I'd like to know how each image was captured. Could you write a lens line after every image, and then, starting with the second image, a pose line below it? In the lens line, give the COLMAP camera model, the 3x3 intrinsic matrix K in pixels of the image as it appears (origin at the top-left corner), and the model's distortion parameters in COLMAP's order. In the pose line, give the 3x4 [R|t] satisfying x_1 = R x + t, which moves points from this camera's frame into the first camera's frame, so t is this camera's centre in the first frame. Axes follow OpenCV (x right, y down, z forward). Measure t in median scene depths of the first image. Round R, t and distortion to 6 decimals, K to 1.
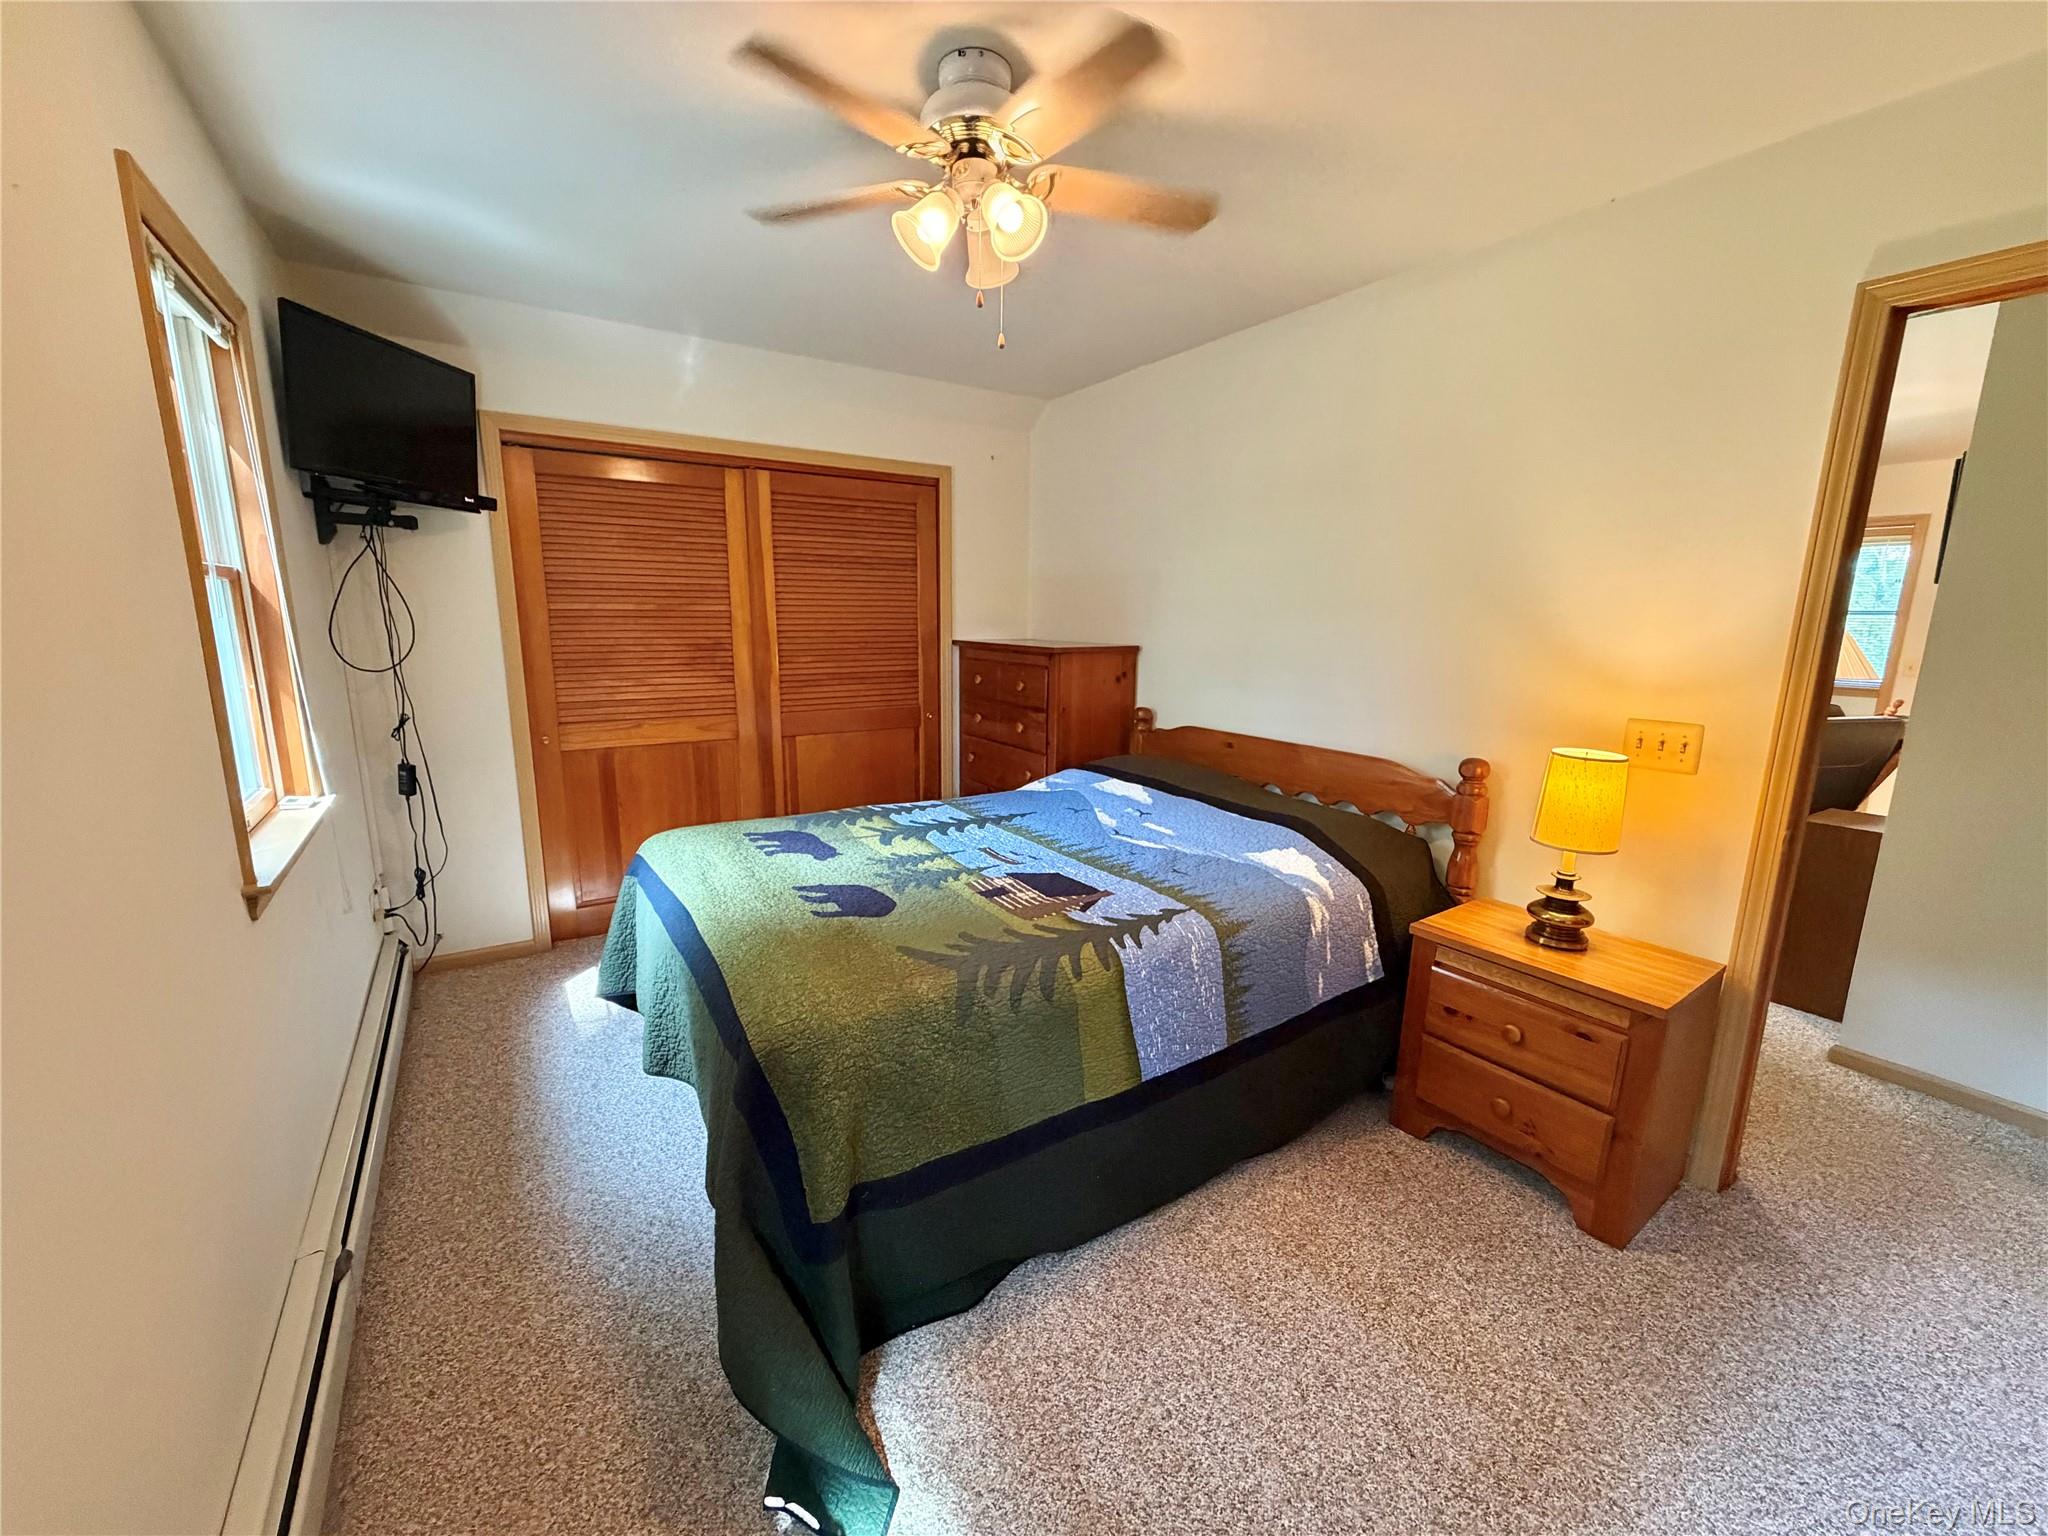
lens RADIAL K [[819.7, 0, 1019.5], [0, 819.7, 772.4], [0, 0, 1]] dist [0.001780, 0.000035]
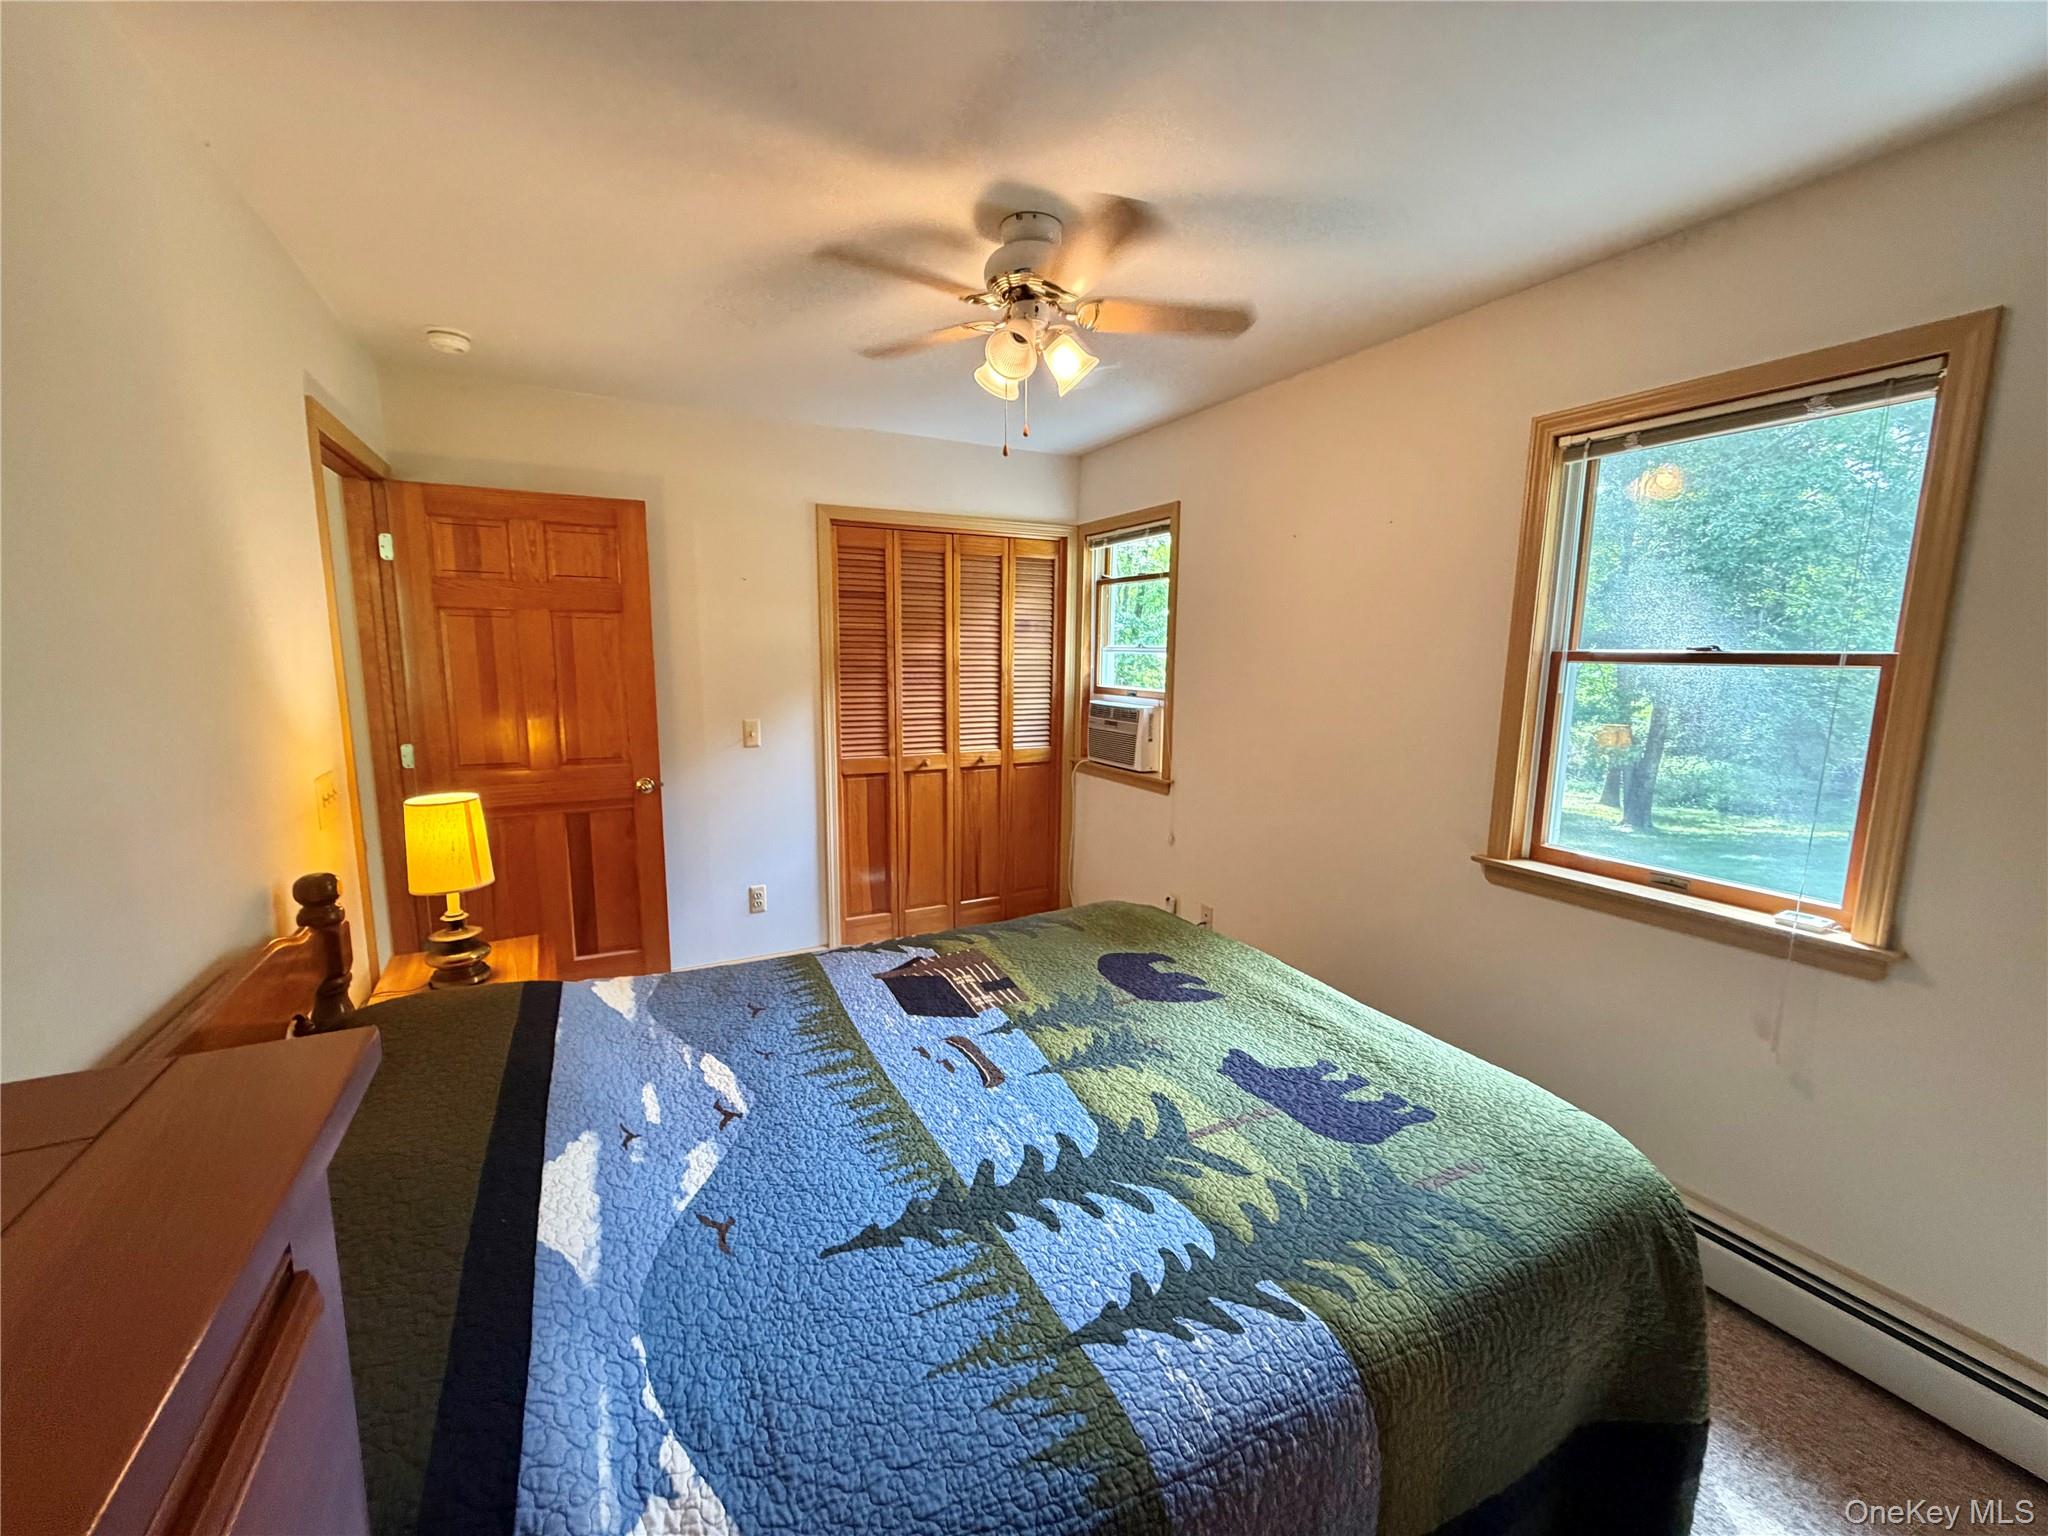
lens RADIAL K [[819.7, 0, 1021.3], [0, 819.7, 768.0], [0, 0, 1]] dist [0.001780, 0.000035]
pose [[-0.995444, -0.034424, 0.088919, -0.112961], [-0.002166, 0.940478, 0.339847, -0.341153], [-0.095325, 0.338106, -0.936268, 1.545668]]
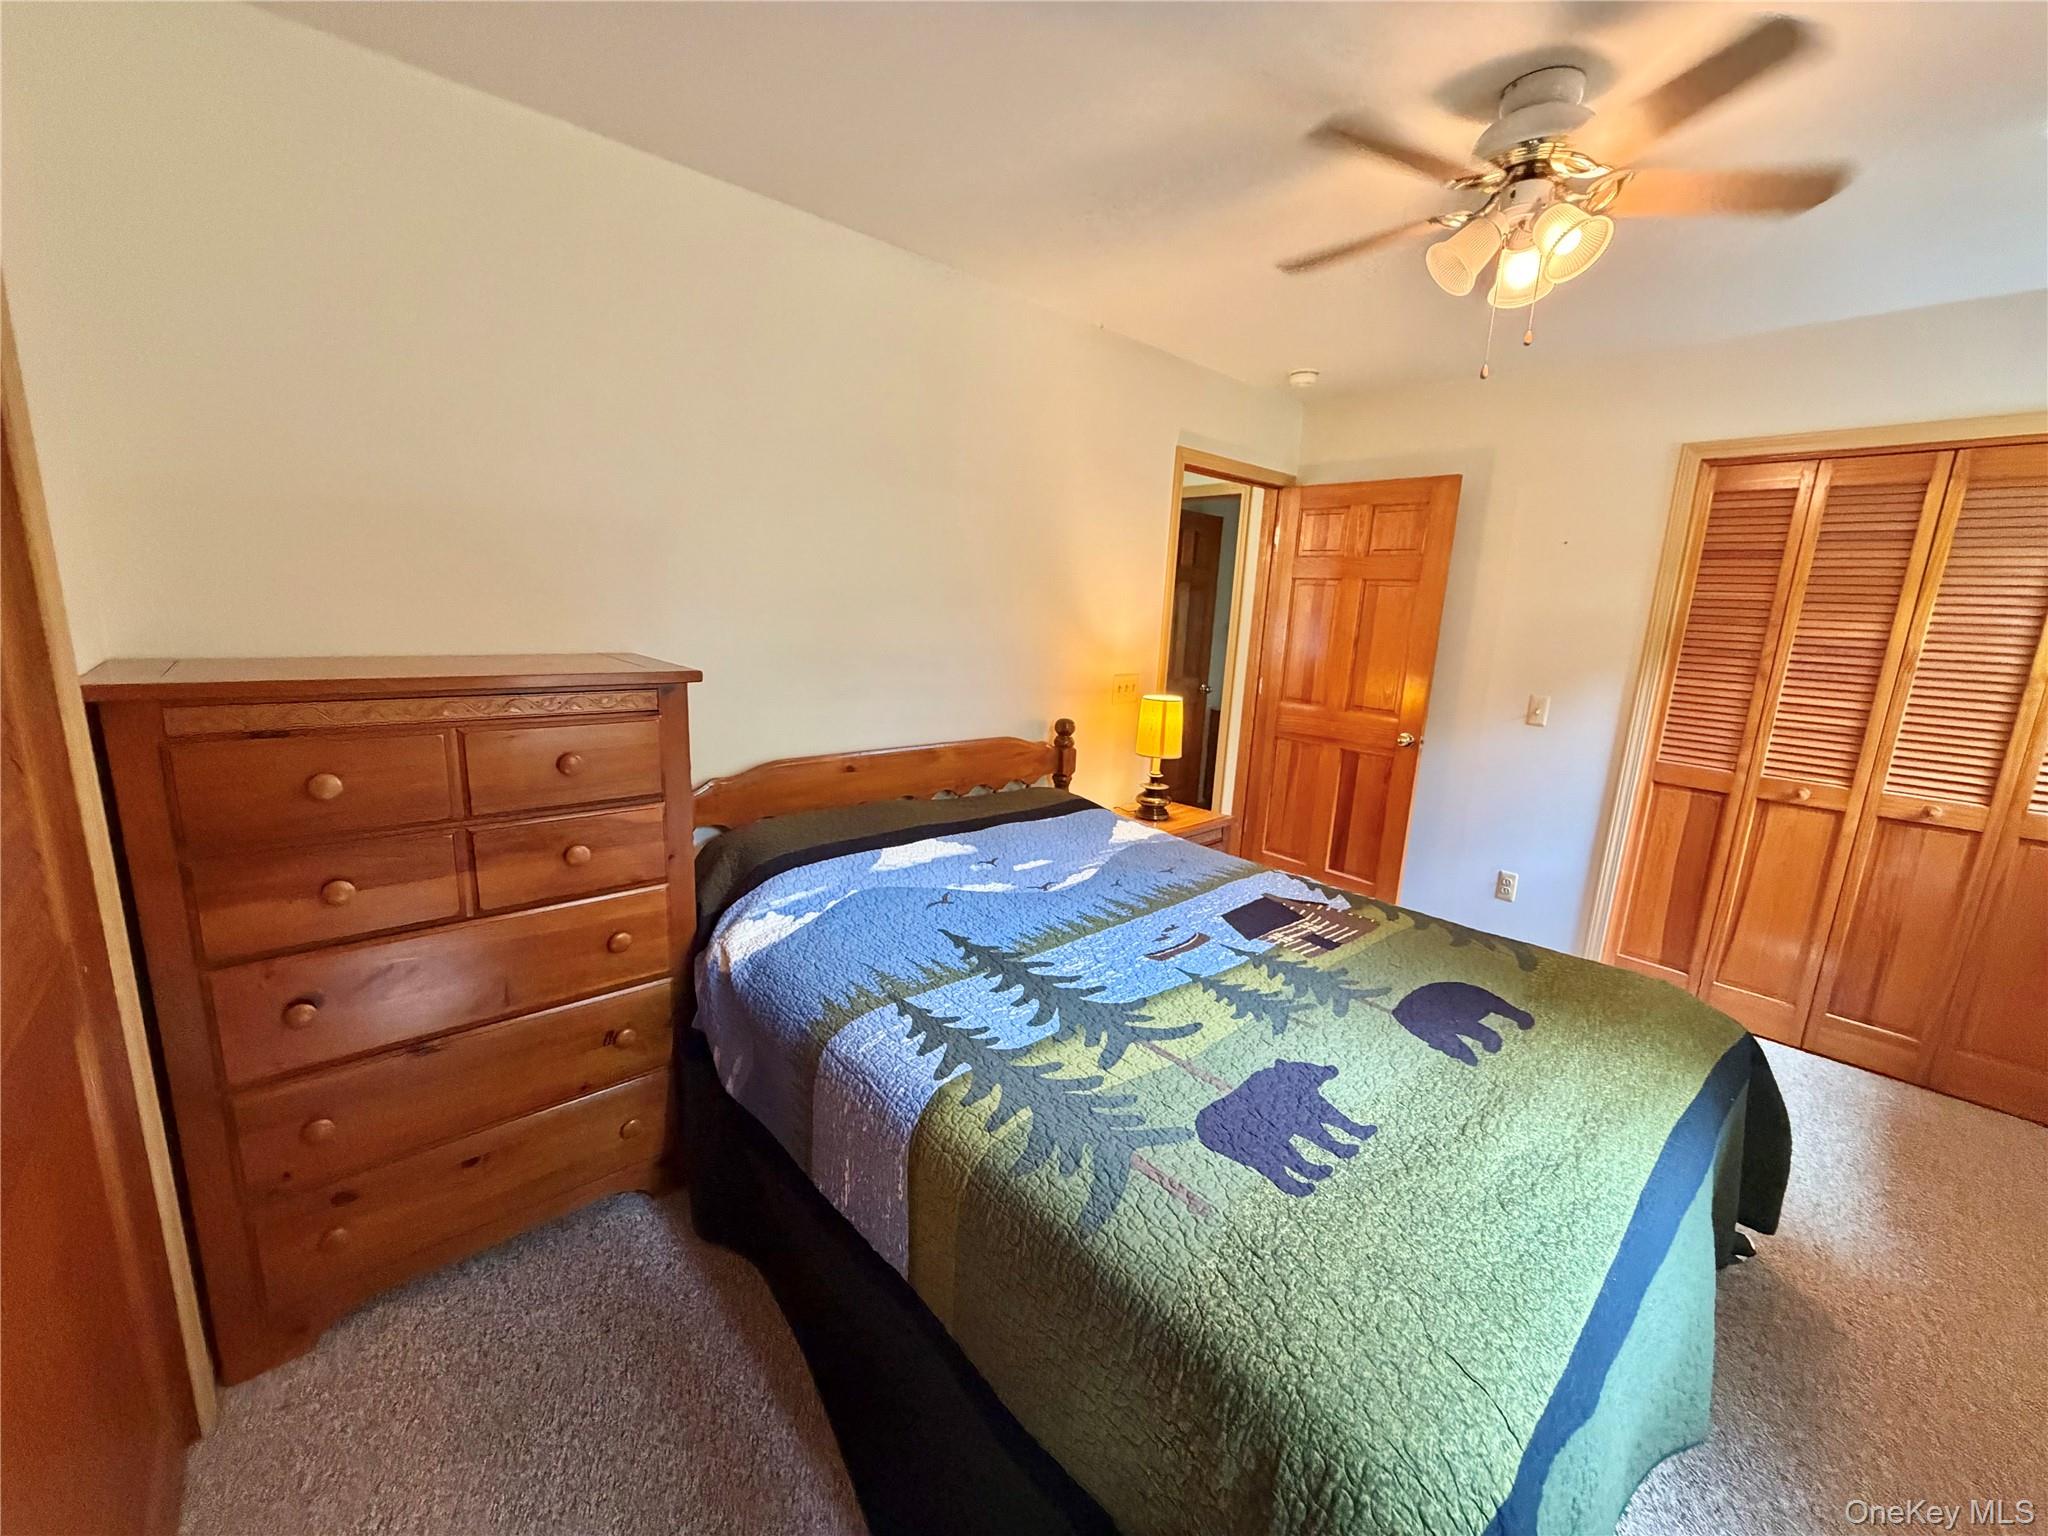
lens RADIAL K [[819.7, 0, 1015.8], [0, 819.7, 768.0], [0, 0, 1]] dist [0.001780, 0.000035]
pose [[-0.156663, -0.216748, 0.963575, -0.703061], [0.147938, 0.959465, 0.239876, -0.263909], [-0.976510, 0.180129, -0.118247, 1.222192]]
